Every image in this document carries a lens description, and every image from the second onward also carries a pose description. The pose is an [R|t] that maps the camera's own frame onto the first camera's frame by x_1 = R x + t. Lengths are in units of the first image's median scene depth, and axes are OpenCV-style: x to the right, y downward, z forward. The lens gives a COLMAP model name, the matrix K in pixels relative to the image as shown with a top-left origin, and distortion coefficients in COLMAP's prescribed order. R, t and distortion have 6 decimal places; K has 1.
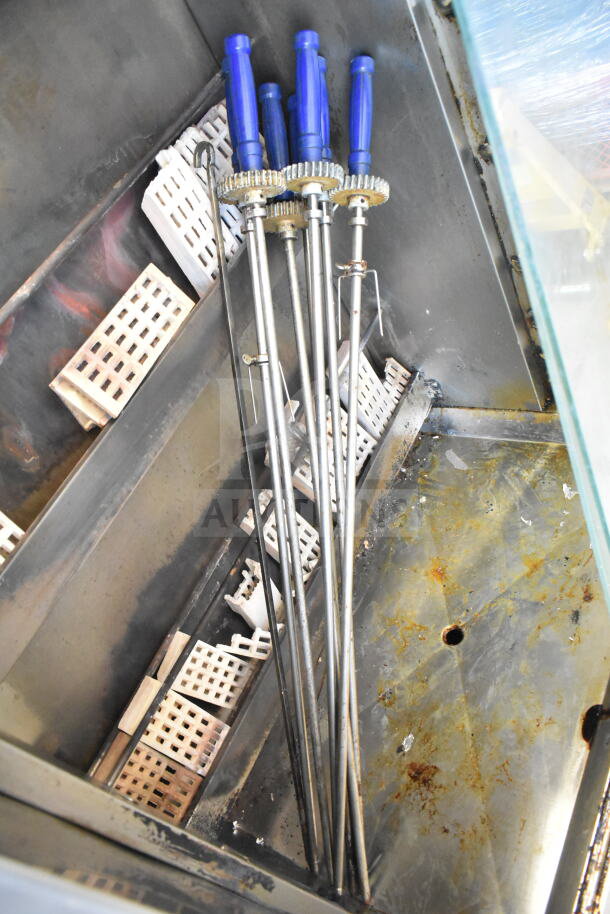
lens RADIAL K [[703.9, 0, 302.6], [0, 703.9, 458.9], [0, 0, 1]] dist [-0.015584, 0.007945]
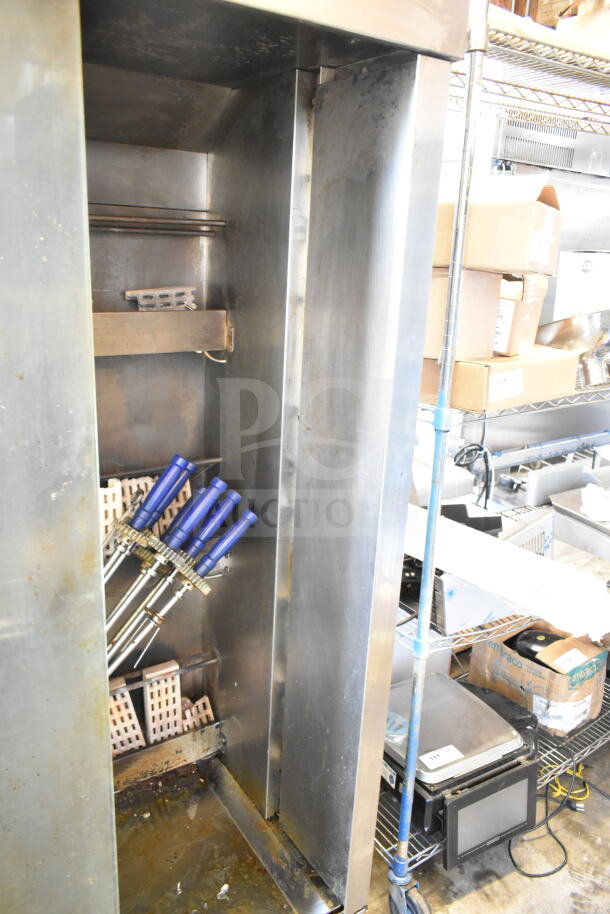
lens RADIAL K [[703.9, 0, 303.9], [0, 703.9, 456.3], [0, 0, 1]] dist [-0.015584, 0.007945]
pose [[0.775592, 0.578991, -0.251450, 0.442502], [-0.631228, 0.713159, -0.304885, -0.242296], [0.002798, 0.395189, 0.918596, -0.405610]]
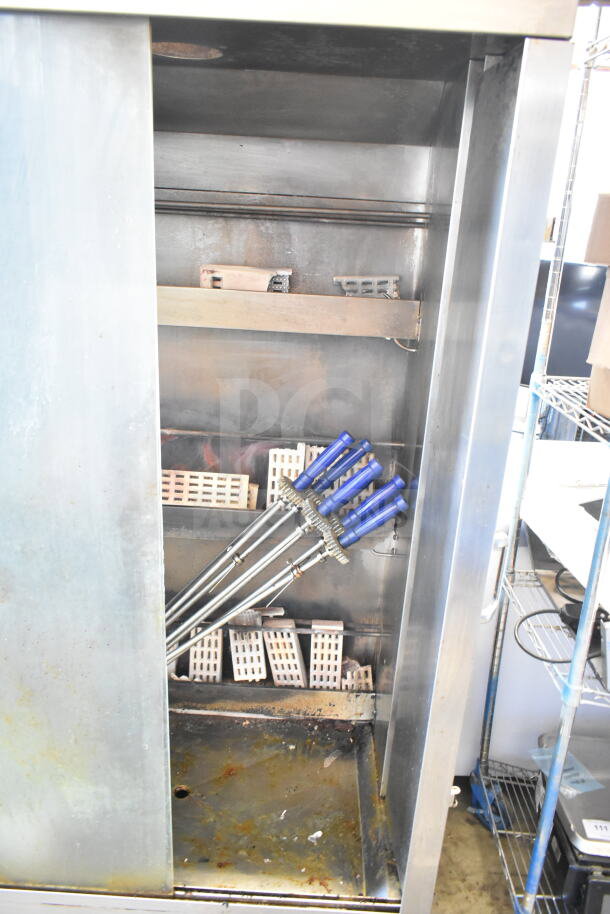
lens RADIAL K [[703.9, 0, 297.0], [0, 703.9, 456.1], [0, 0, 1]] dist [-0.015584, 0.007945]
pose [[0.396539, 0.707141, -0.585414, 0.763423], [-0.813386, 0.566295, 0.133087, -0.586103], [0.425629, 0.423393, 0.799737, -0.352370]]
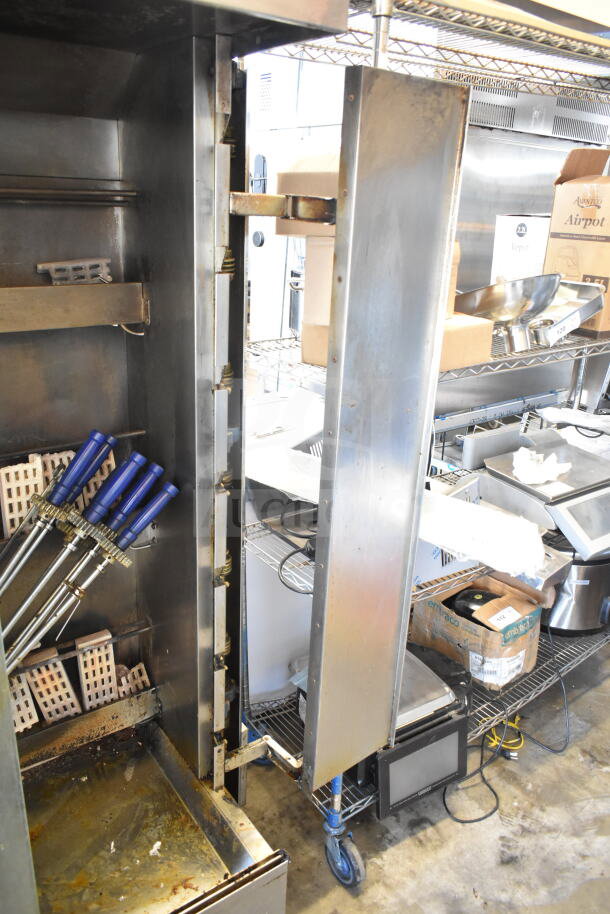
lens RADIAL K [[703.9, 0, 302.6], [0, 703.9, 457.2], [0, 0, 1]] dist [-0.015584, 0.007945]
pose [[0.792083, 0.580379, -0.189116, 0.515610], [-0.609935, 0.740245, -0.282873, -0.324943], [-0.024182, 0.339407, 0.940329, -0.429720]]
